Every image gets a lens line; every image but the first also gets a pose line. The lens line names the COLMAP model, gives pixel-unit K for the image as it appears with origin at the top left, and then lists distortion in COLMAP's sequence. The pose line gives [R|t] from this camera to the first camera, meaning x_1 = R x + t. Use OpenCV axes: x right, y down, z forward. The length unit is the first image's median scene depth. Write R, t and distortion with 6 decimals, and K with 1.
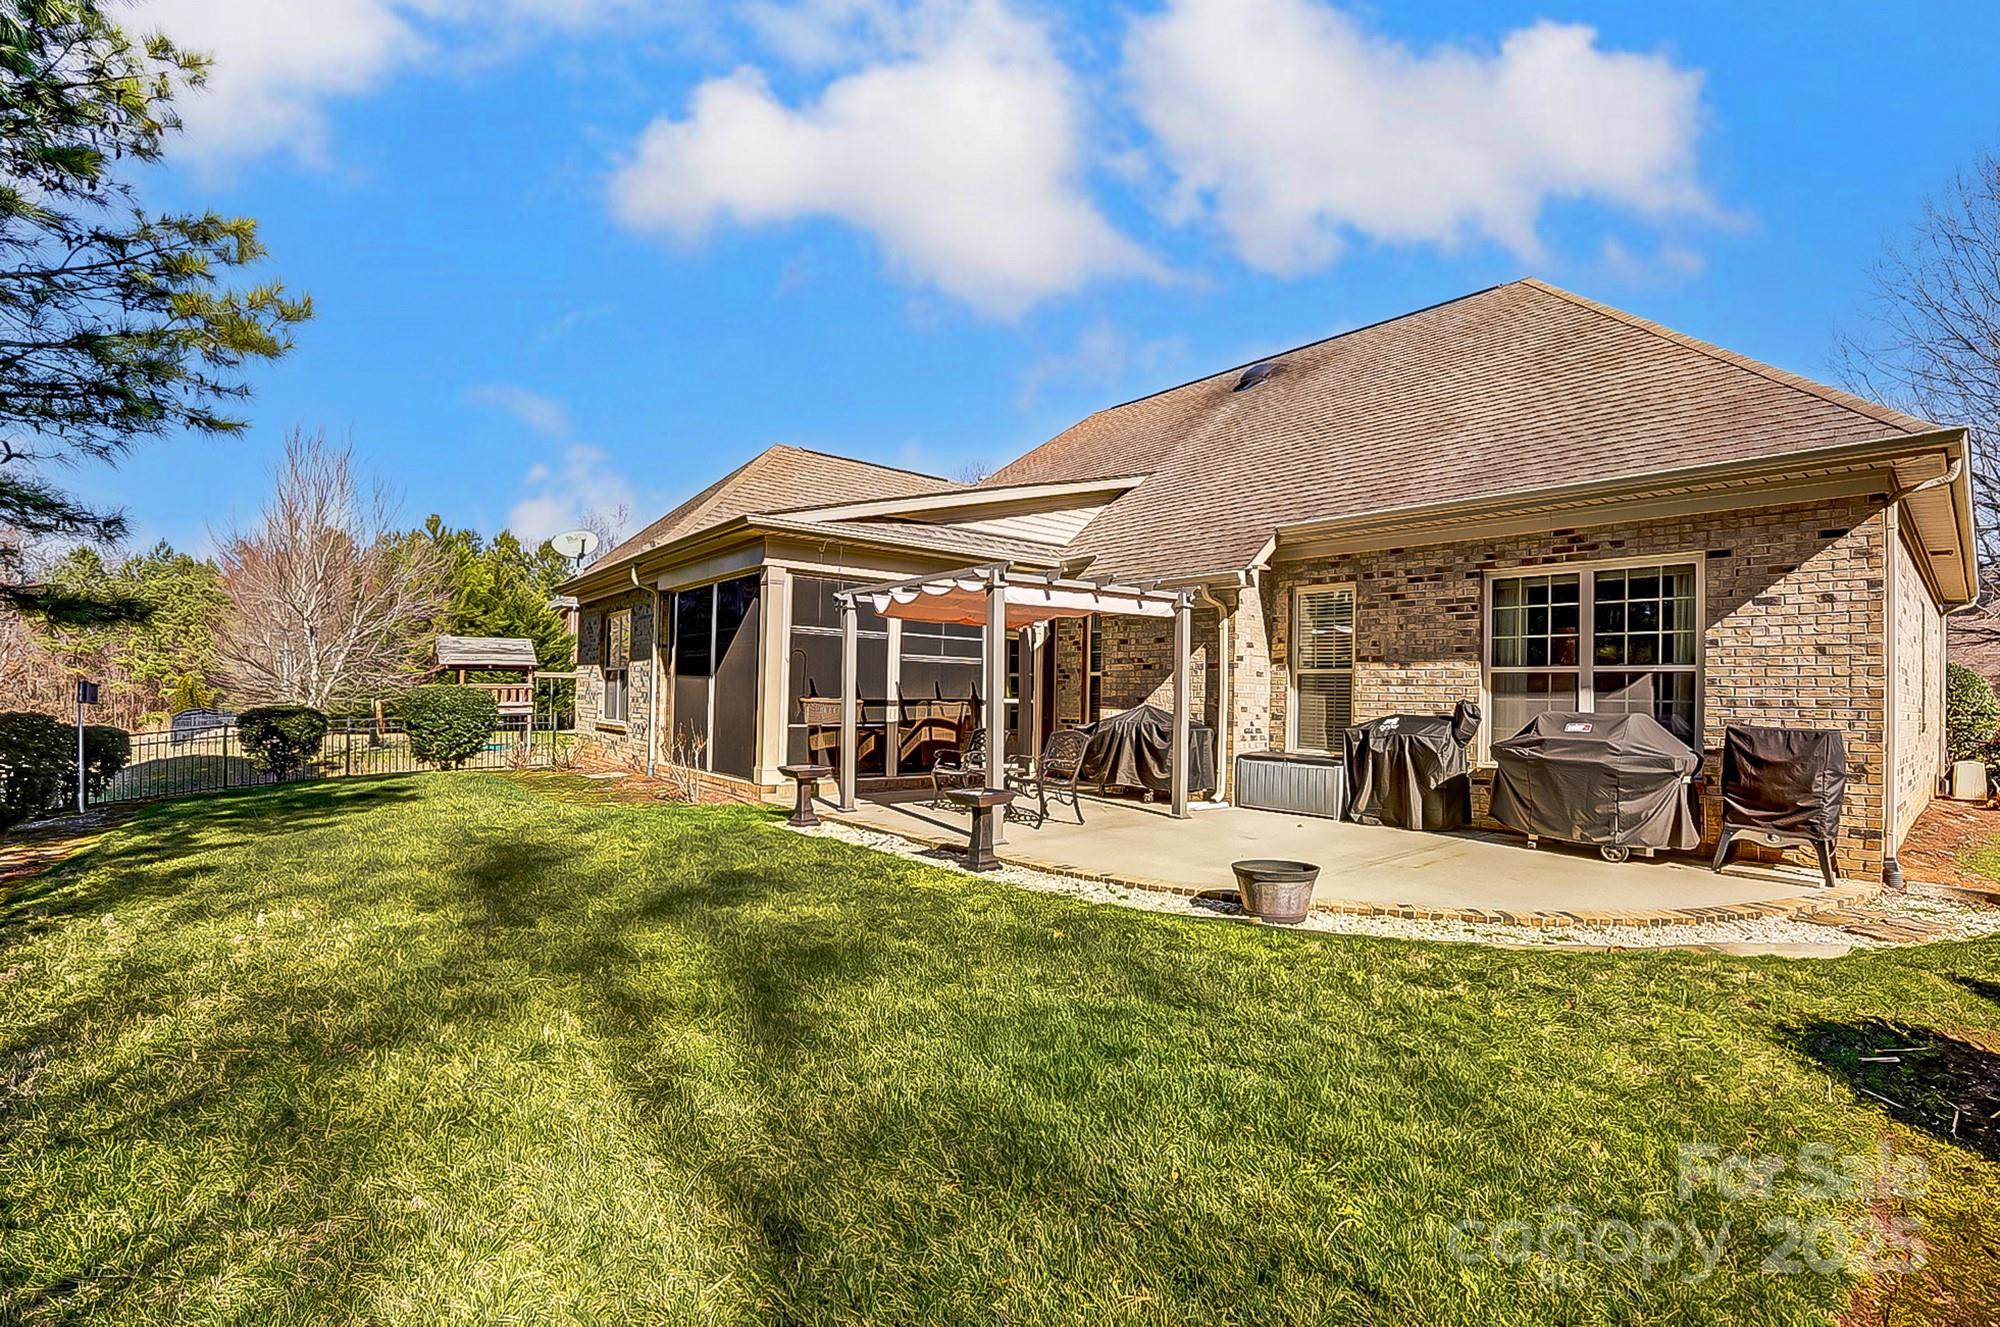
lens RADIAL K [[883.3, 0, 999.9], [0, 883.3, 672.3], [0, 0, 1]] dist [-0.052994, 0.001345]
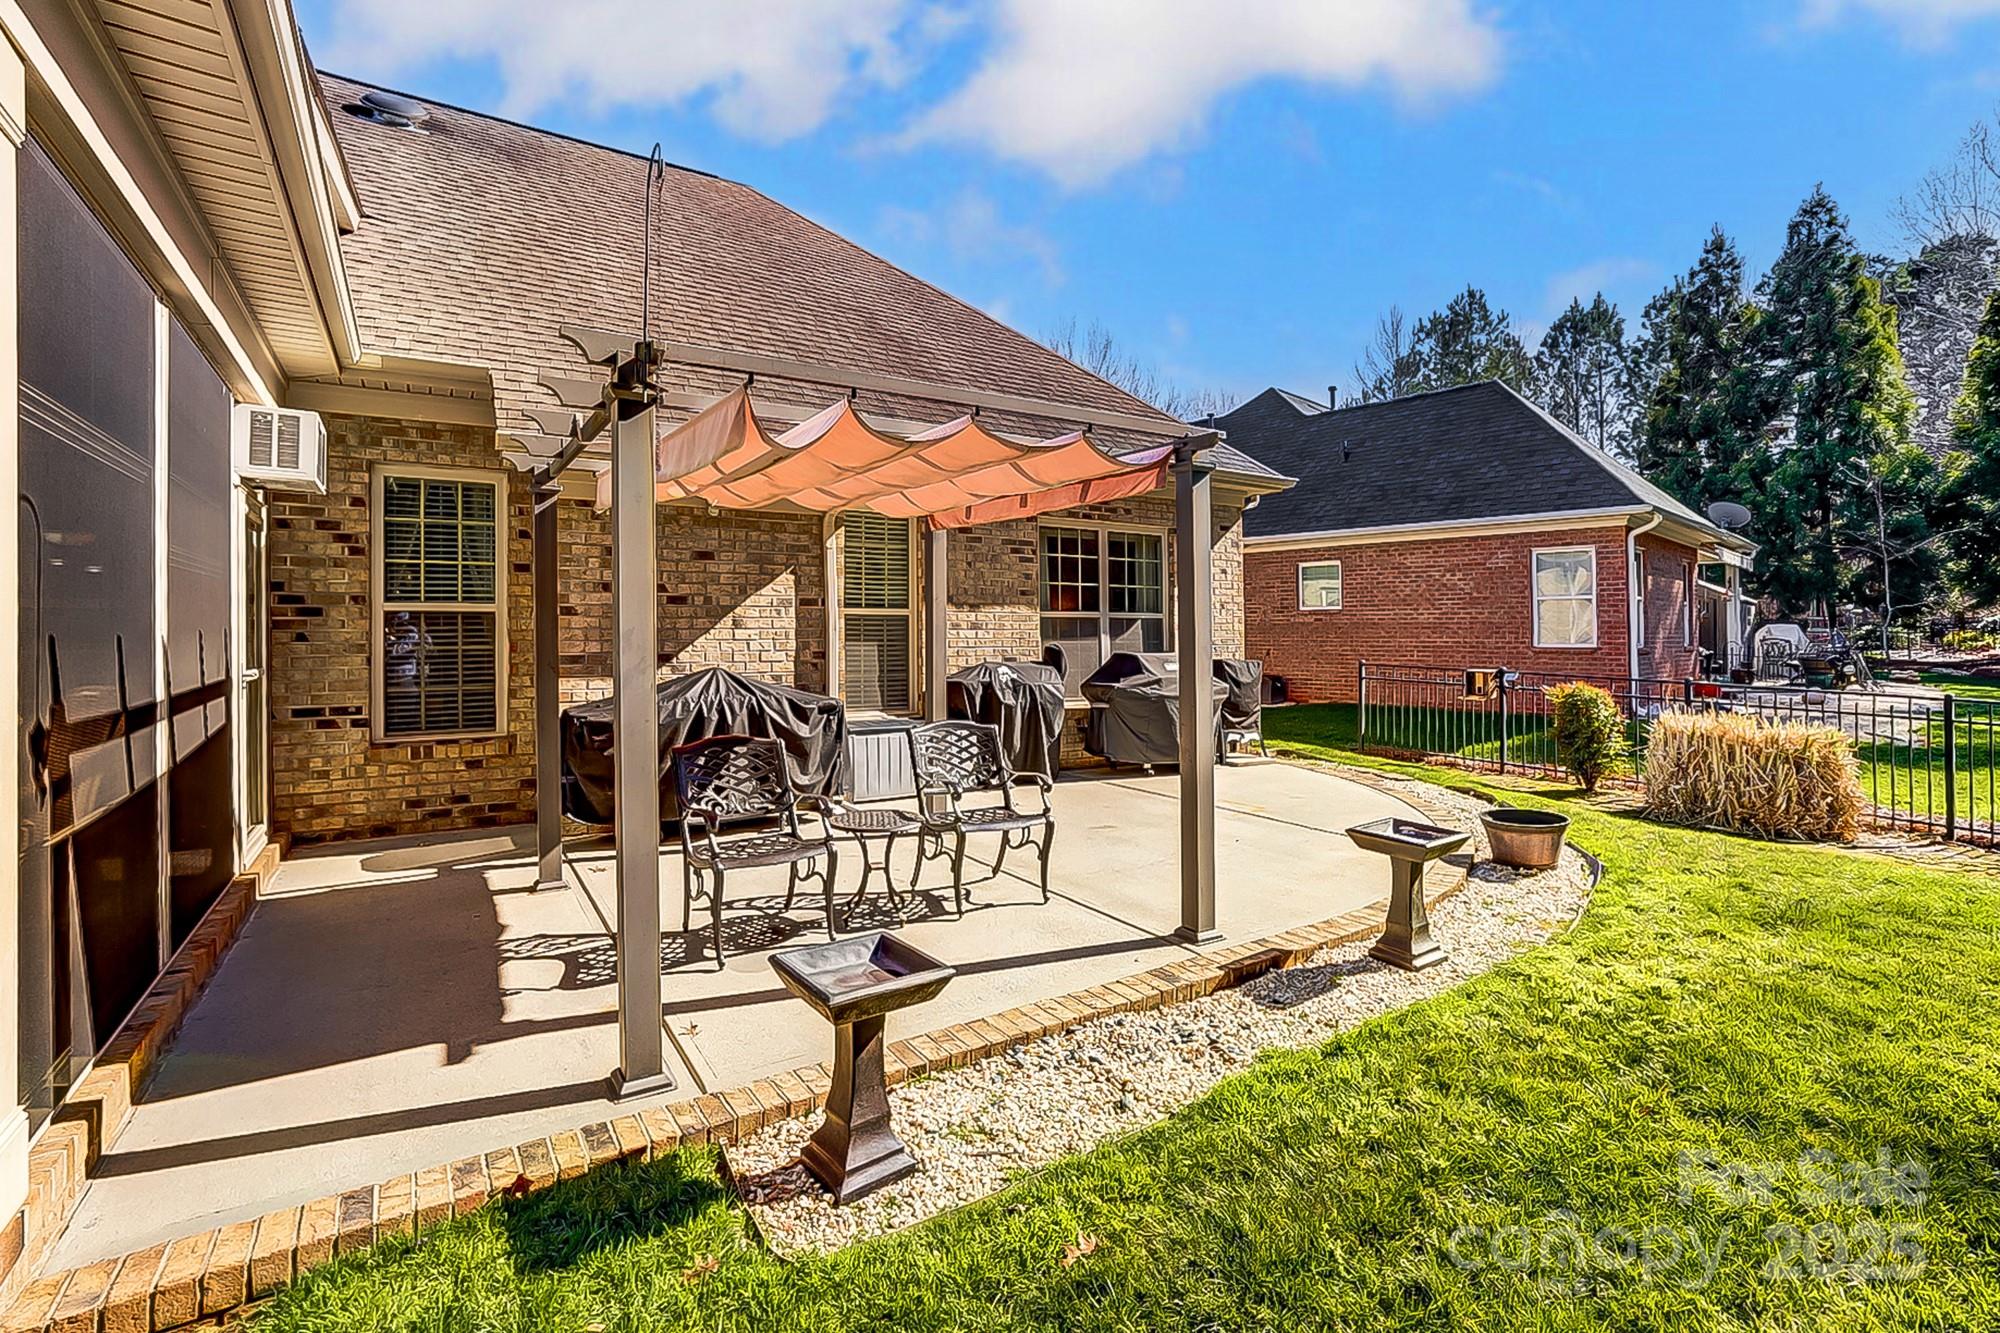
lens RADIAL K [[883.3, 0, 1004.0], [0, 883.3, 651.1], [0, 0, 1]] dist [-0.052994, 0.001345]
pose [[0.100603, -0.036602, 0.994253, -0.450116], [-0.021527, 0.999009, 0.038955, 0.000708], [-0.994694, -0.025322, 0.099715, 0.902201]]
